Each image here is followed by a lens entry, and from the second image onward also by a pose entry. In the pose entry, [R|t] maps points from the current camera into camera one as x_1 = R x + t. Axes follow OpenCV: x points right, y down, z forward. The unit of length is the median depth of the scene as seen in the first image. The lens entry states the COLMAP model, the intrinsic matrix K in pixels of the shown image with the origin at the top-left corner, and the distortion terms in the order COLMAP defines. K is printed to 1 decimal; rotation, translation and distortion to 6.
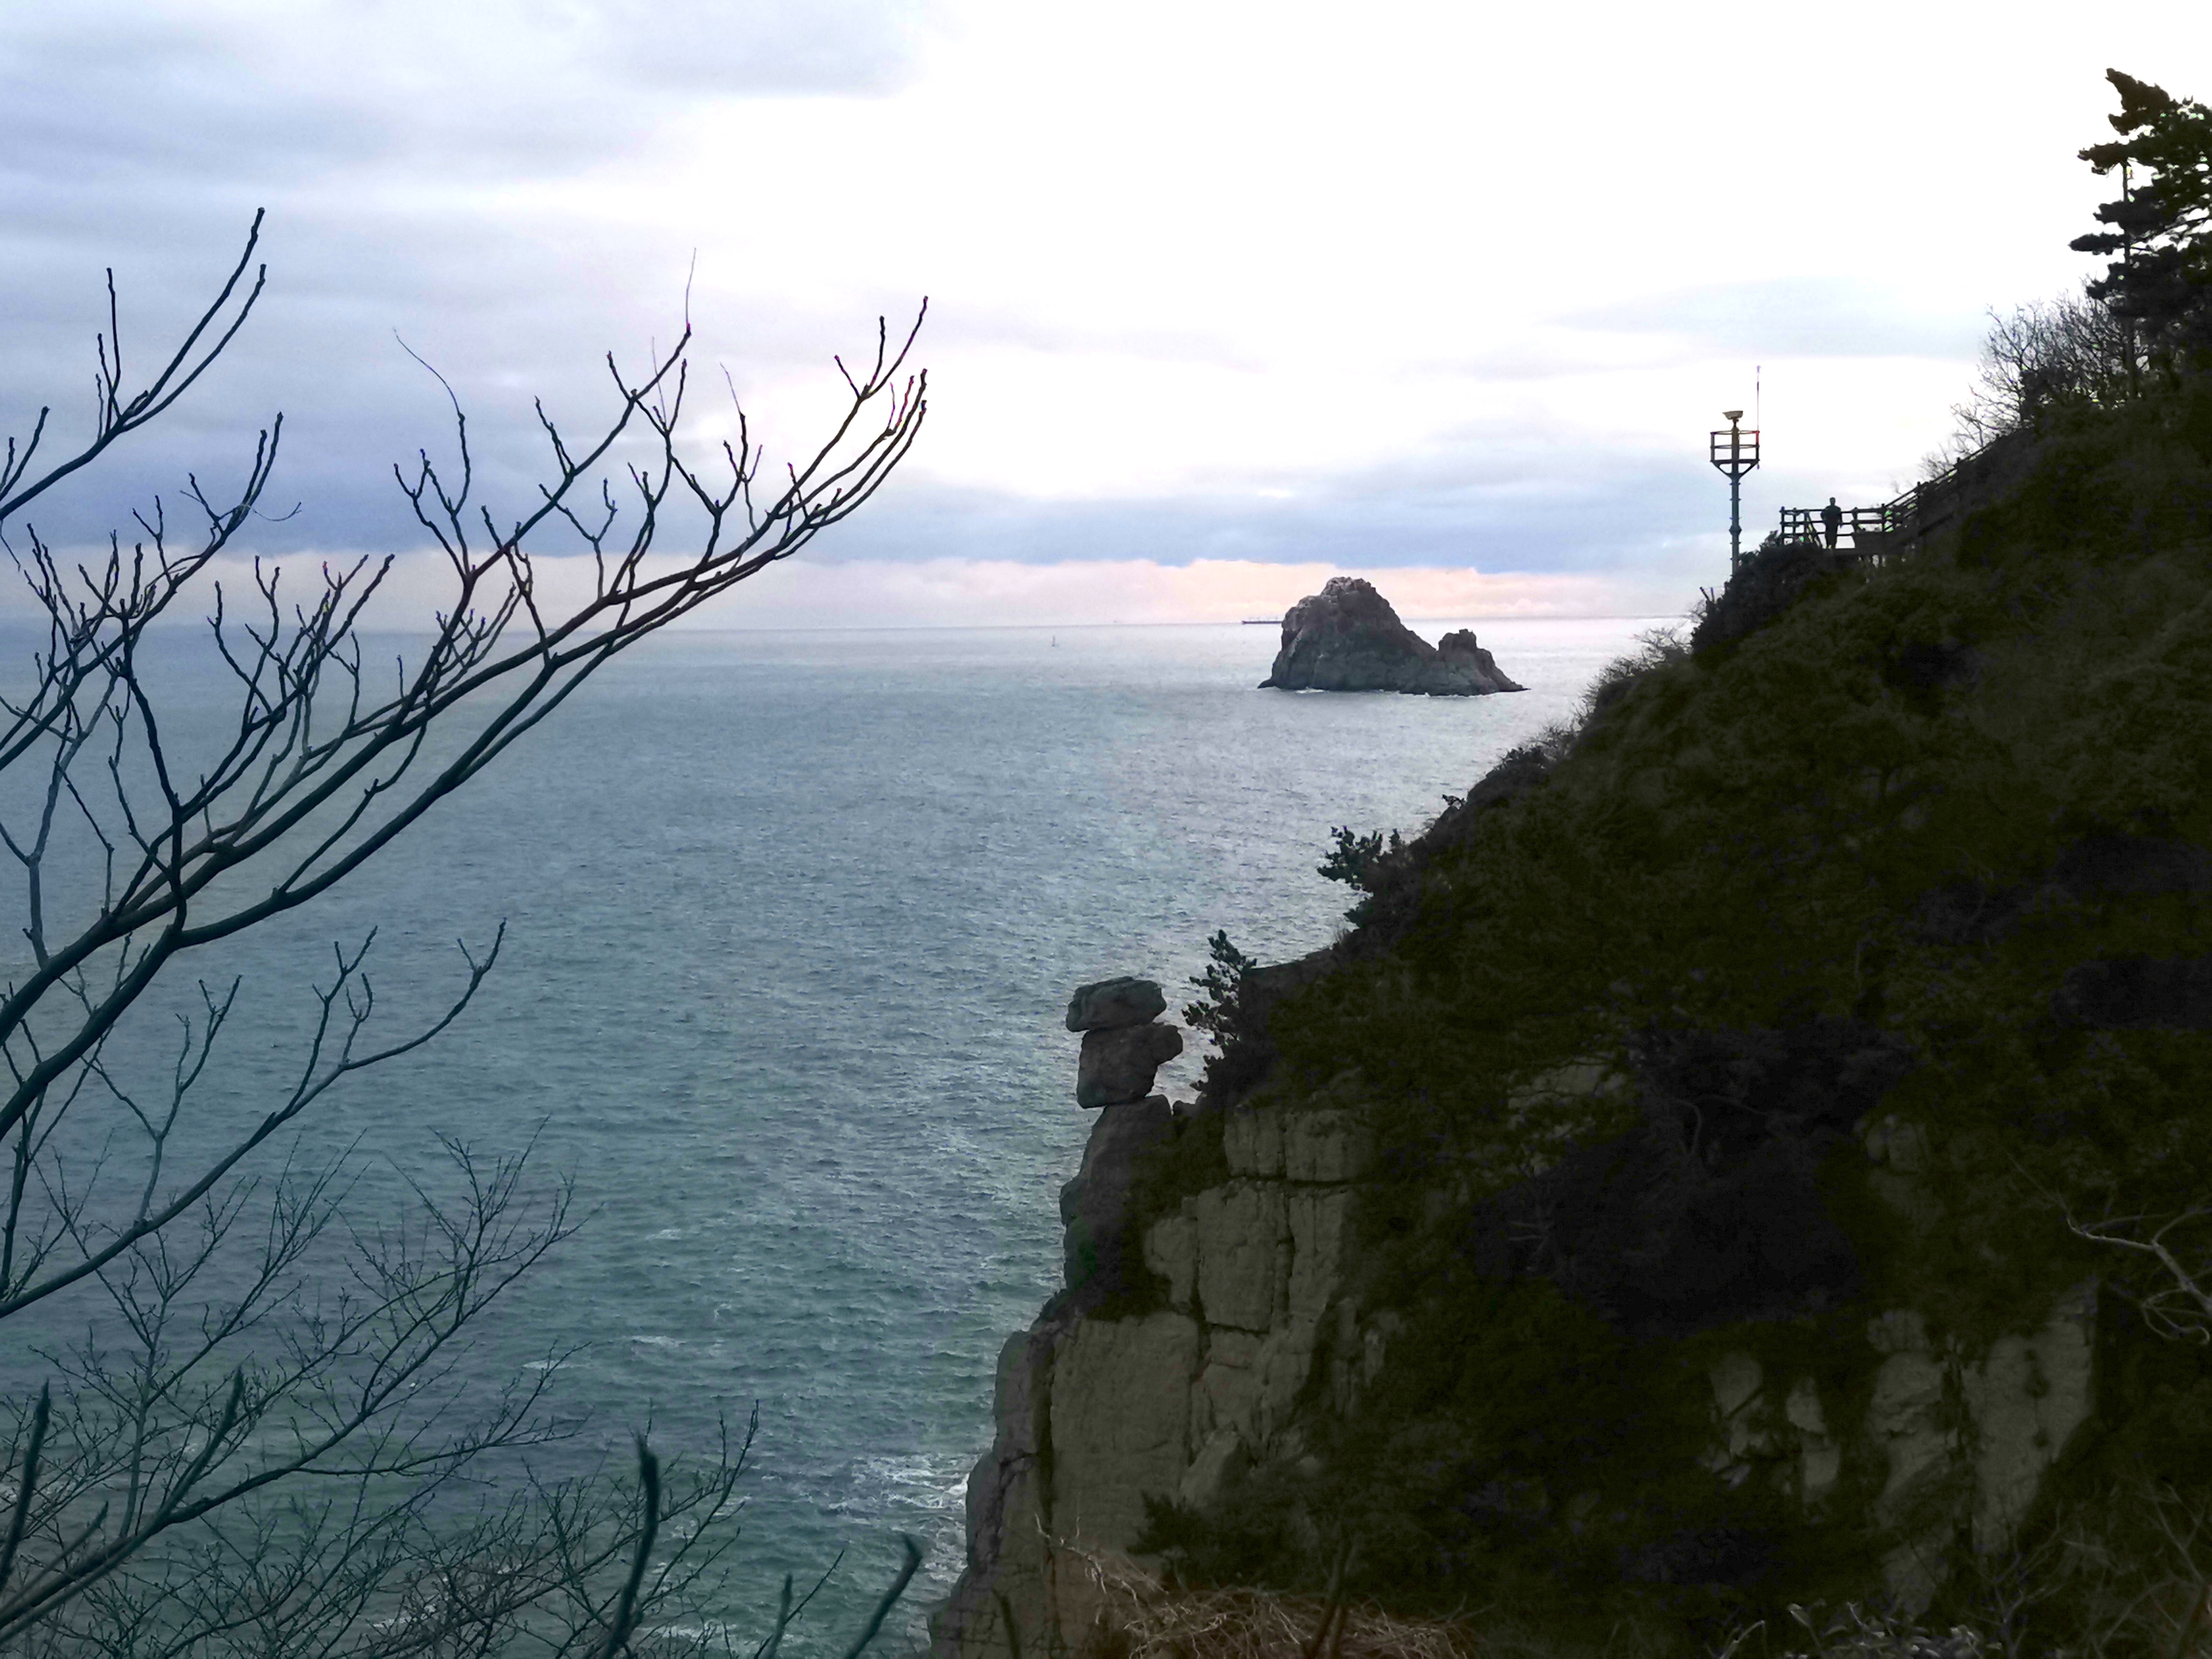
lens RADIAL K [[3332.9, 0, 1084.4], [0, 3332.9, 807.2], [0, 0, 1]] dist [-0.015605, 0.000000]
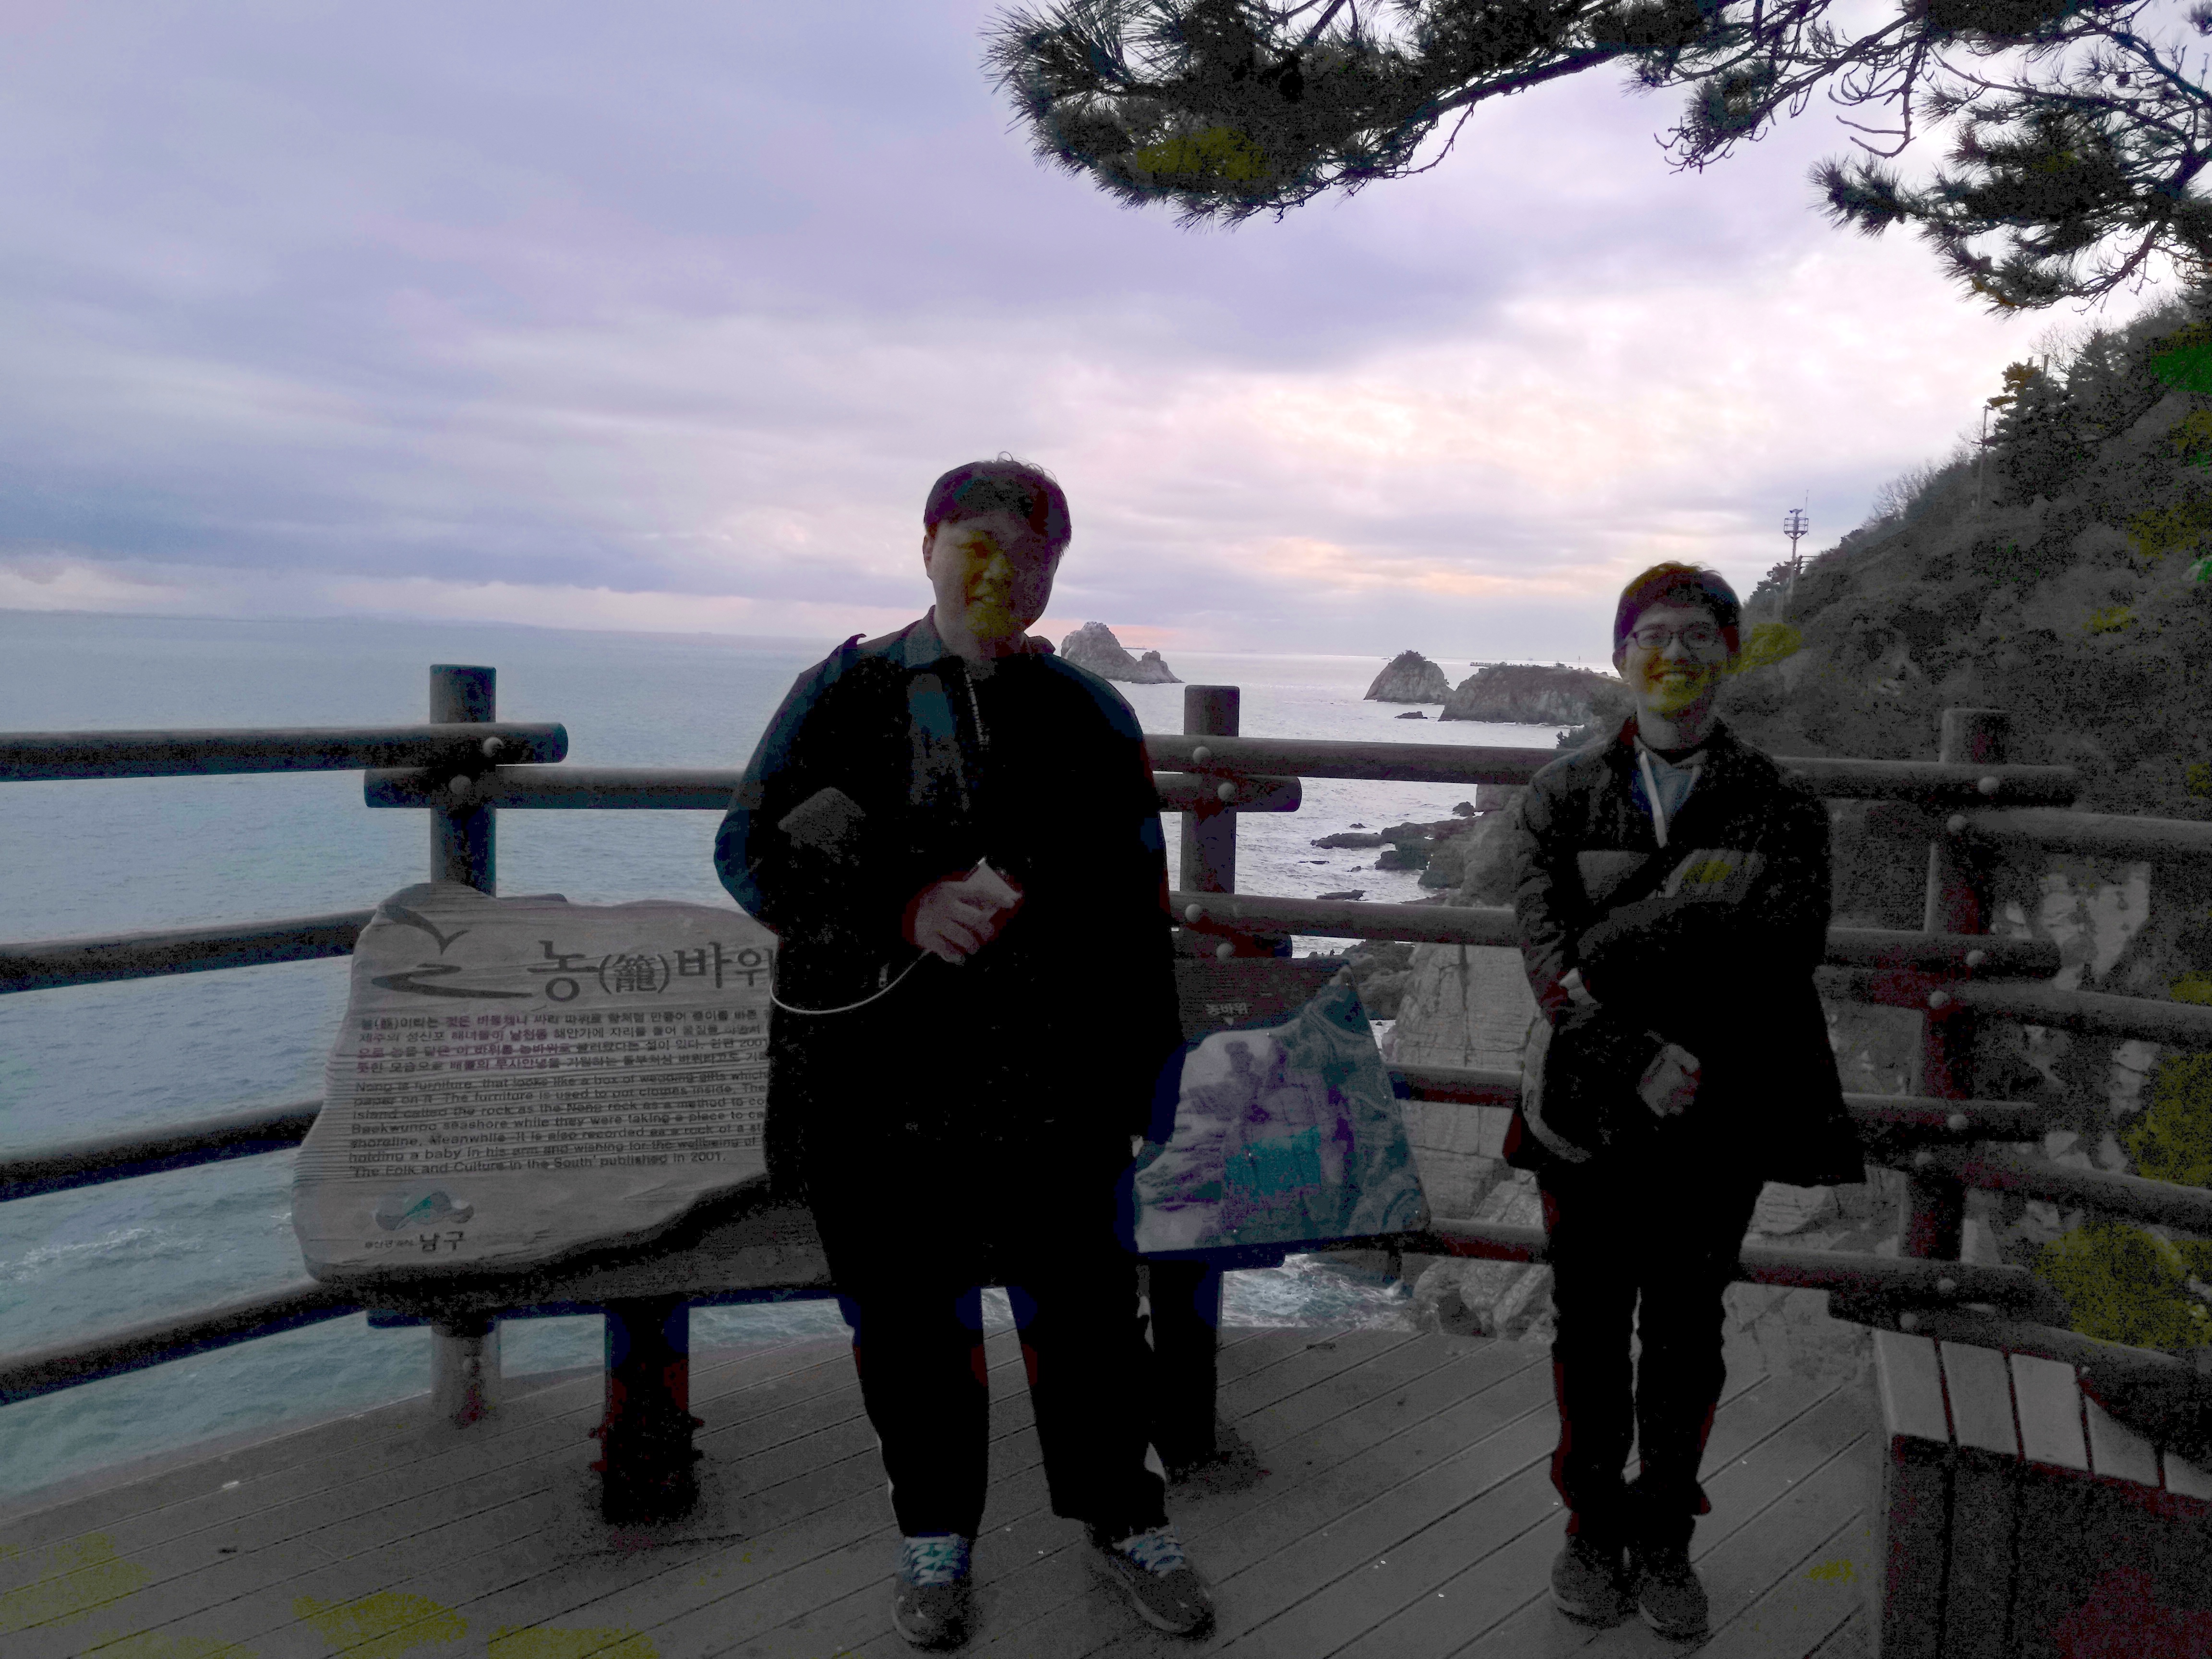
lens RADIAL K [[1661.5, 0, 1106.0], [0, 1661.5, 855.7], [0, 0, 1]] dist [-0.022425, 0.044115]
pose [[0.995348, 0.032349, 0.090746, -0.375775], [-0.038802, 0.996773, 0.070266, 0.055182], [-0.088181, -0.073460, 0.993392, -0.088163]]
